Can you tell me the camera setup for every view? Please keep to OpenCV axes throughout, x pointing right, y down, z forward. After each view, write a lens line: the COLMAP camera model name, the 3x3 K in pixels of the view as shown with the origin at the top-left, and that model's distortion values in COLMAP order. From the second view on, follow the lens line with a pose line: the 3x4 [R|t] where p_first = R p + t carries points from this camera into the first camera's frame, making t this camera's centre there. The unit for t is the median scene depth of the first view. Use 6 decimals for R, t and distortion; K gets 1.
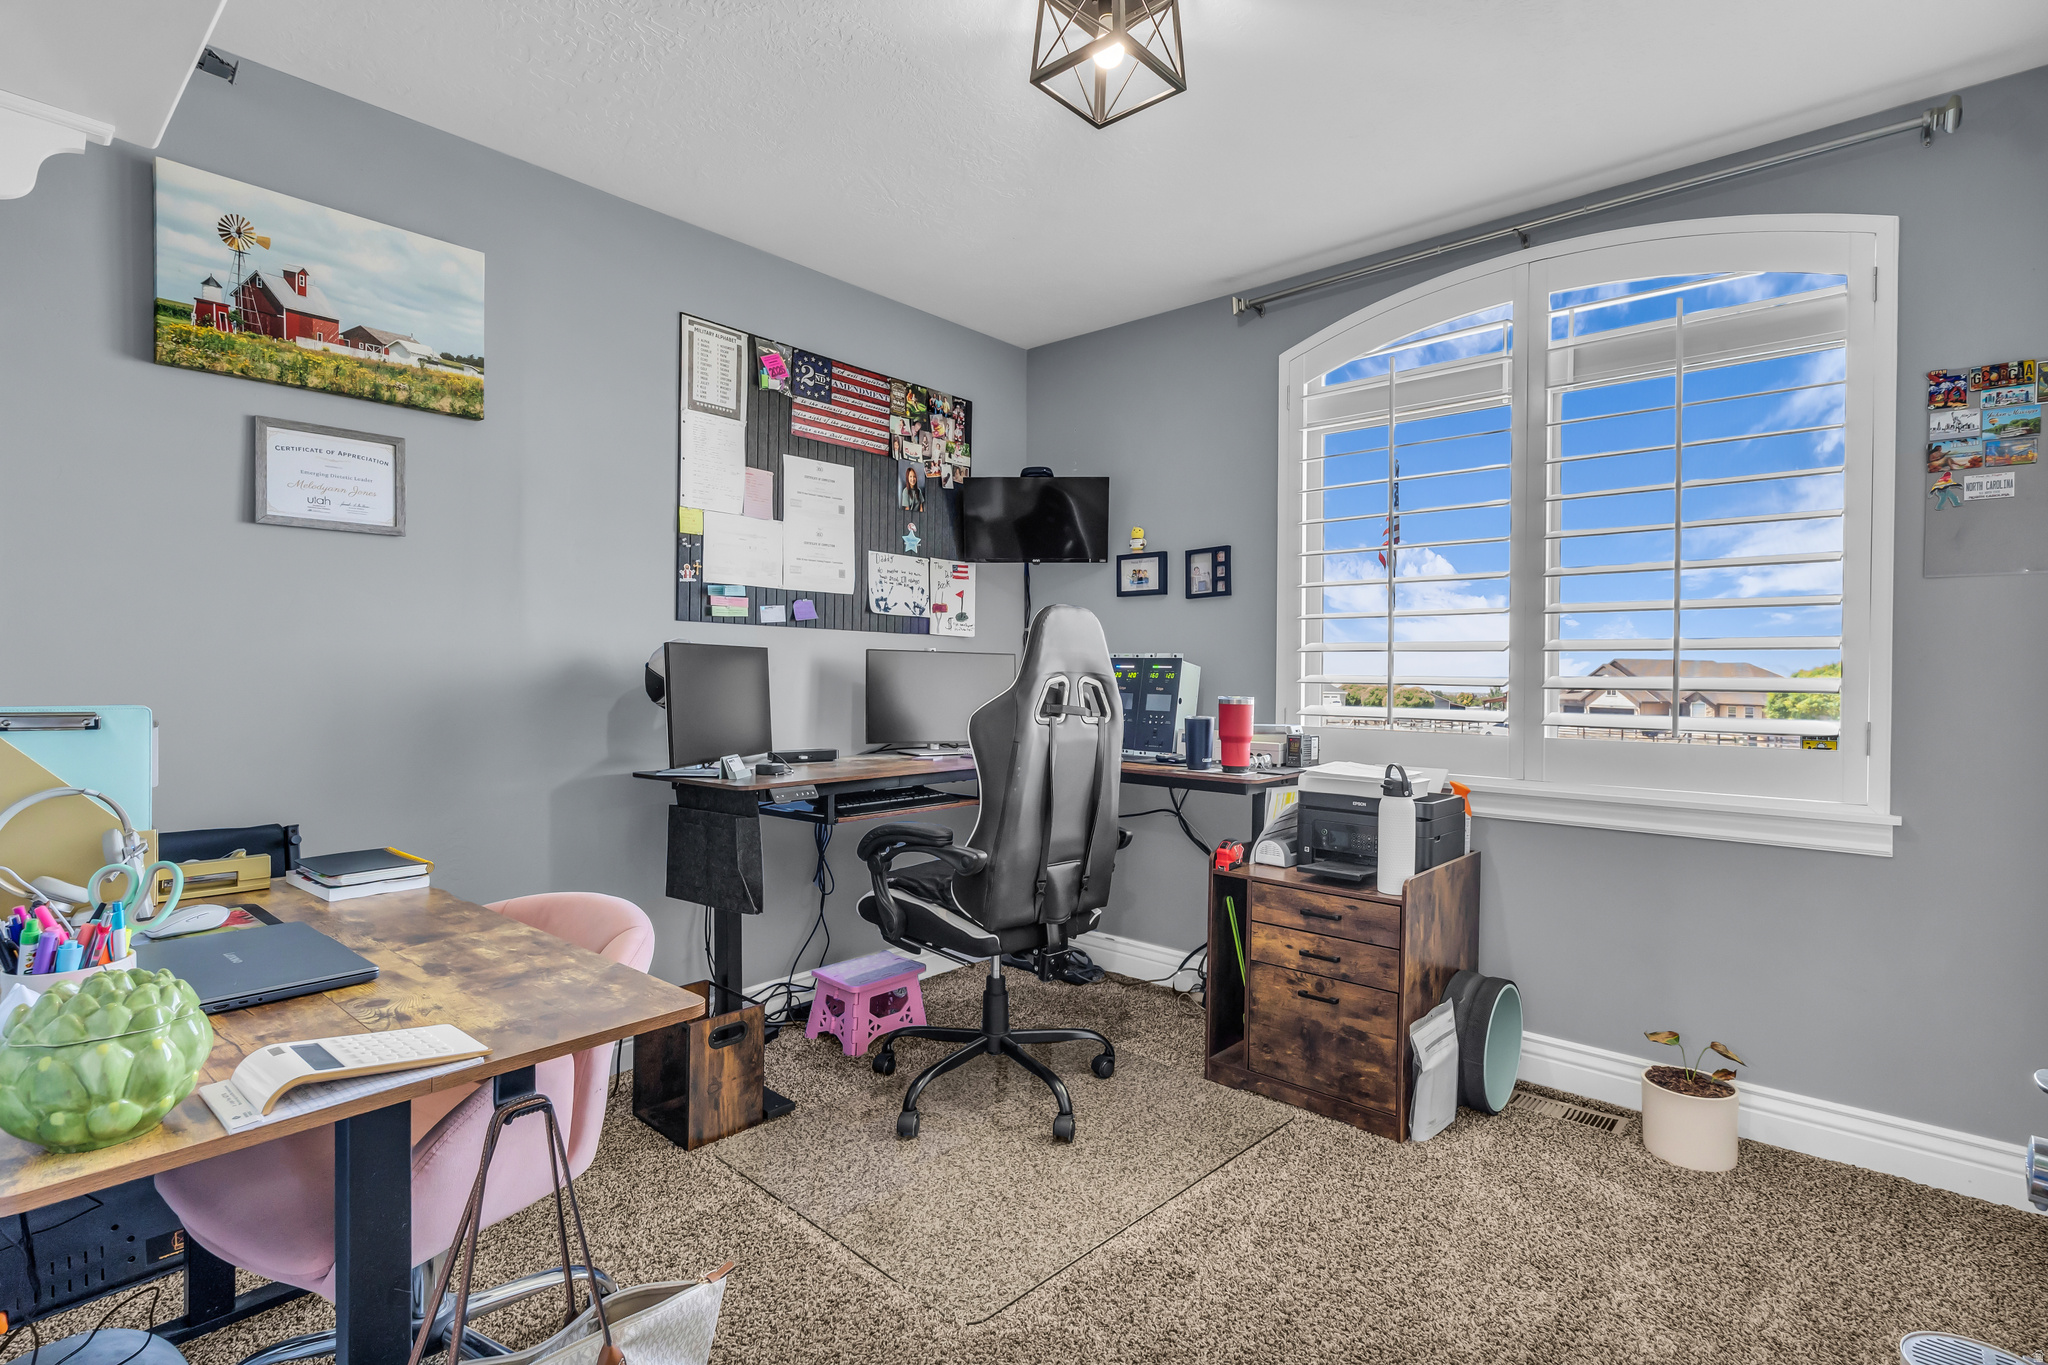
lens RADIAL K [[993.2, 0, 1040.1], [0, 993.2, 674.7], [0, 0, 1]] dist [0.000934, 0.001184]
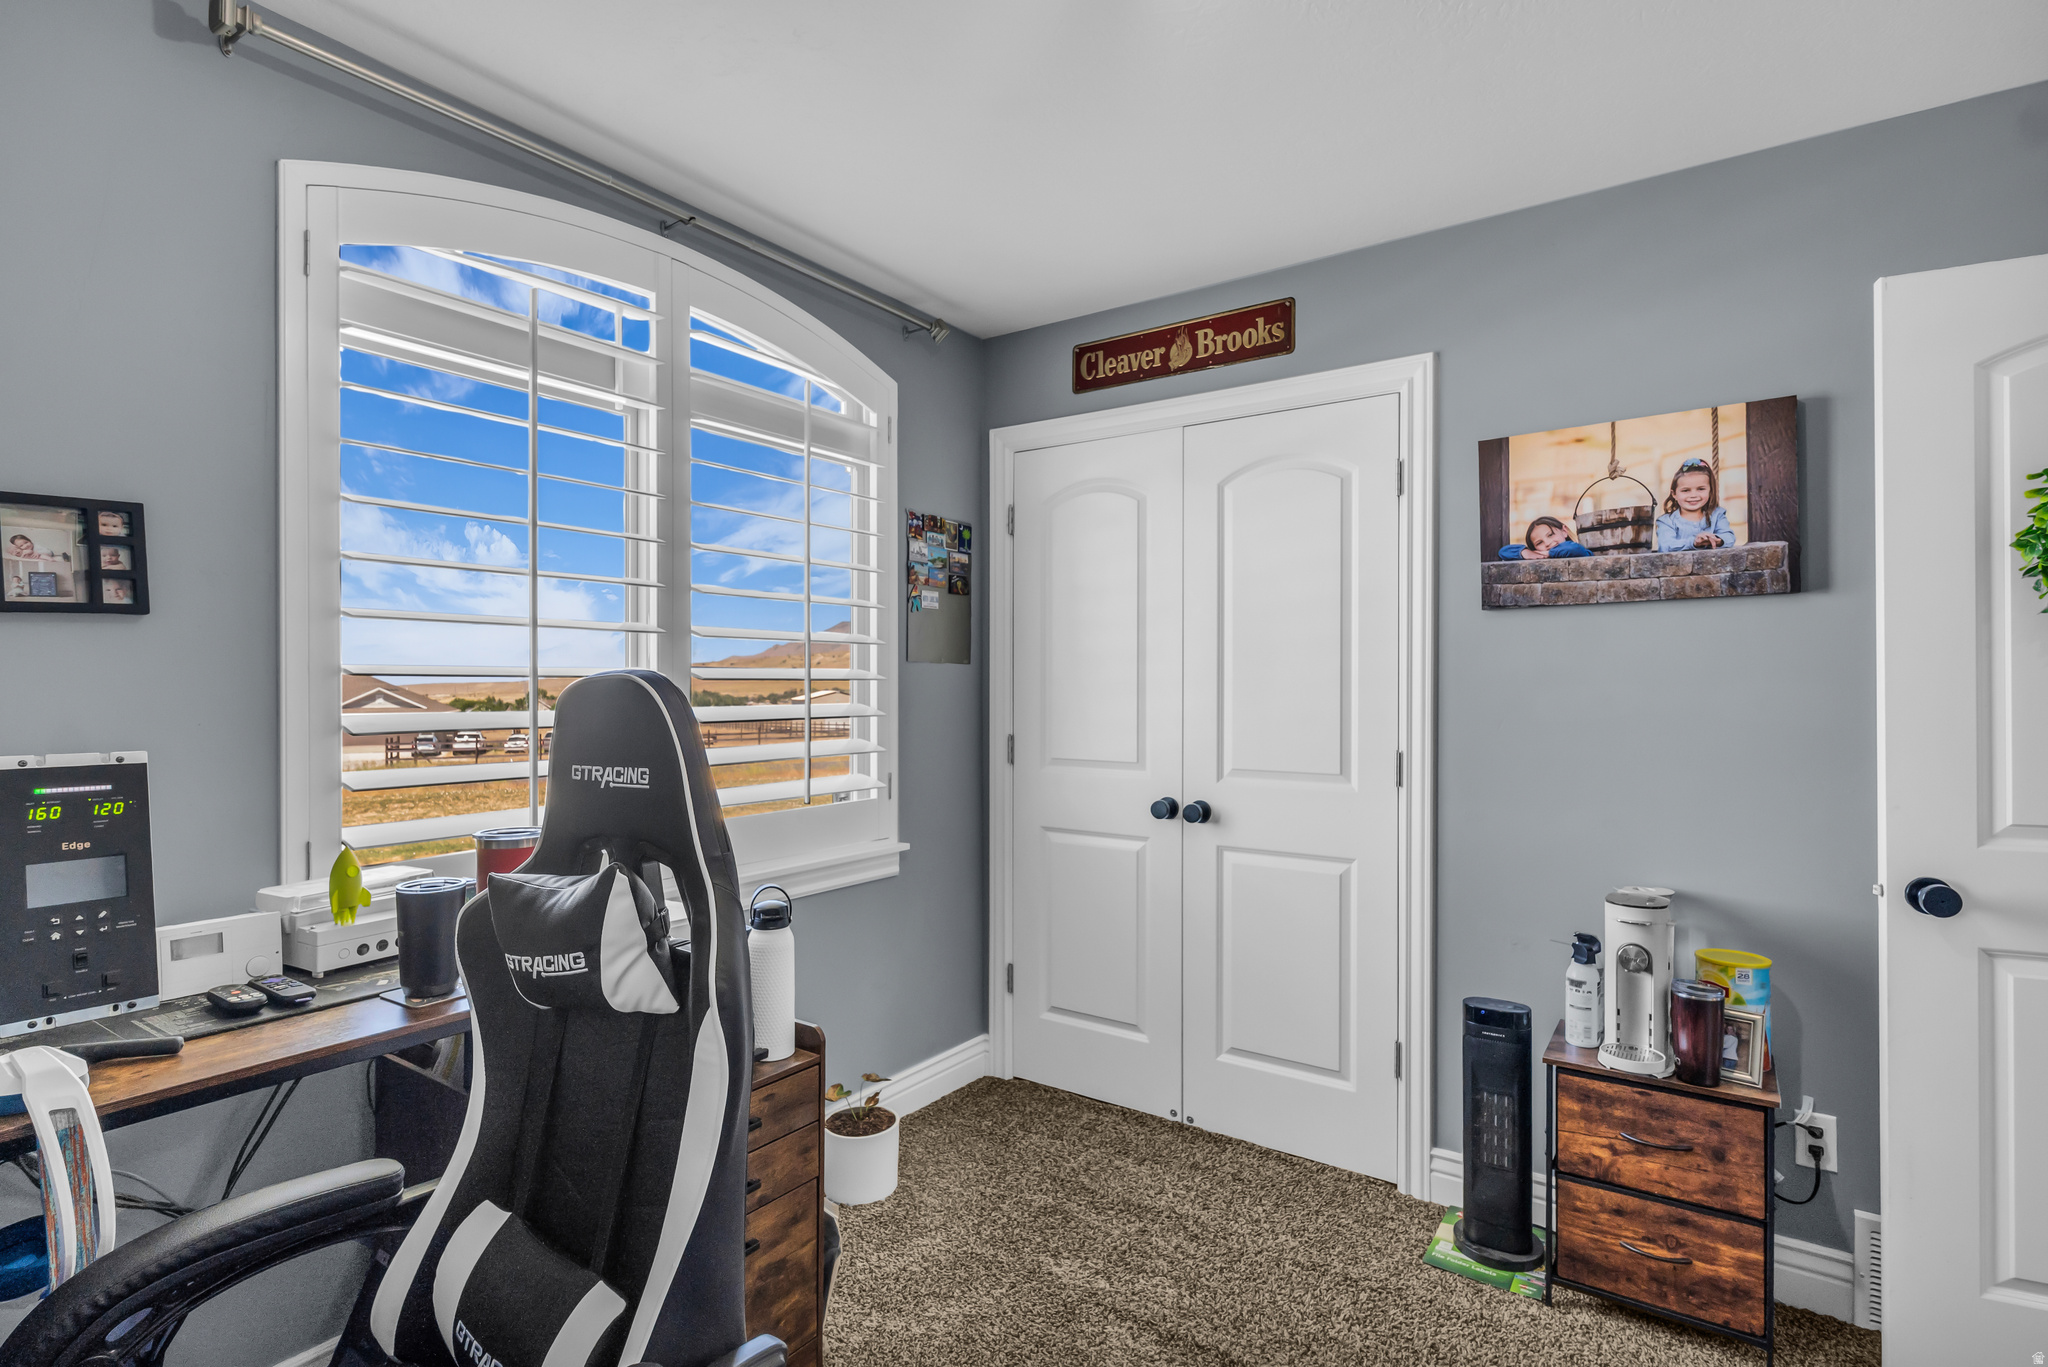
lens RADIAL K [[993.2, 0, 1044.8], [0, 993.2, 688.0], [0, 0, 1]] dist [0.000934, 0.001184]
pose [[-0.109495, -0.006826, 0.993964, -0.415816], [0.006405, 0.999951, 0.007572, -0.064789], [-0.993967, 0.007195, -0.109445, 0.874451]]
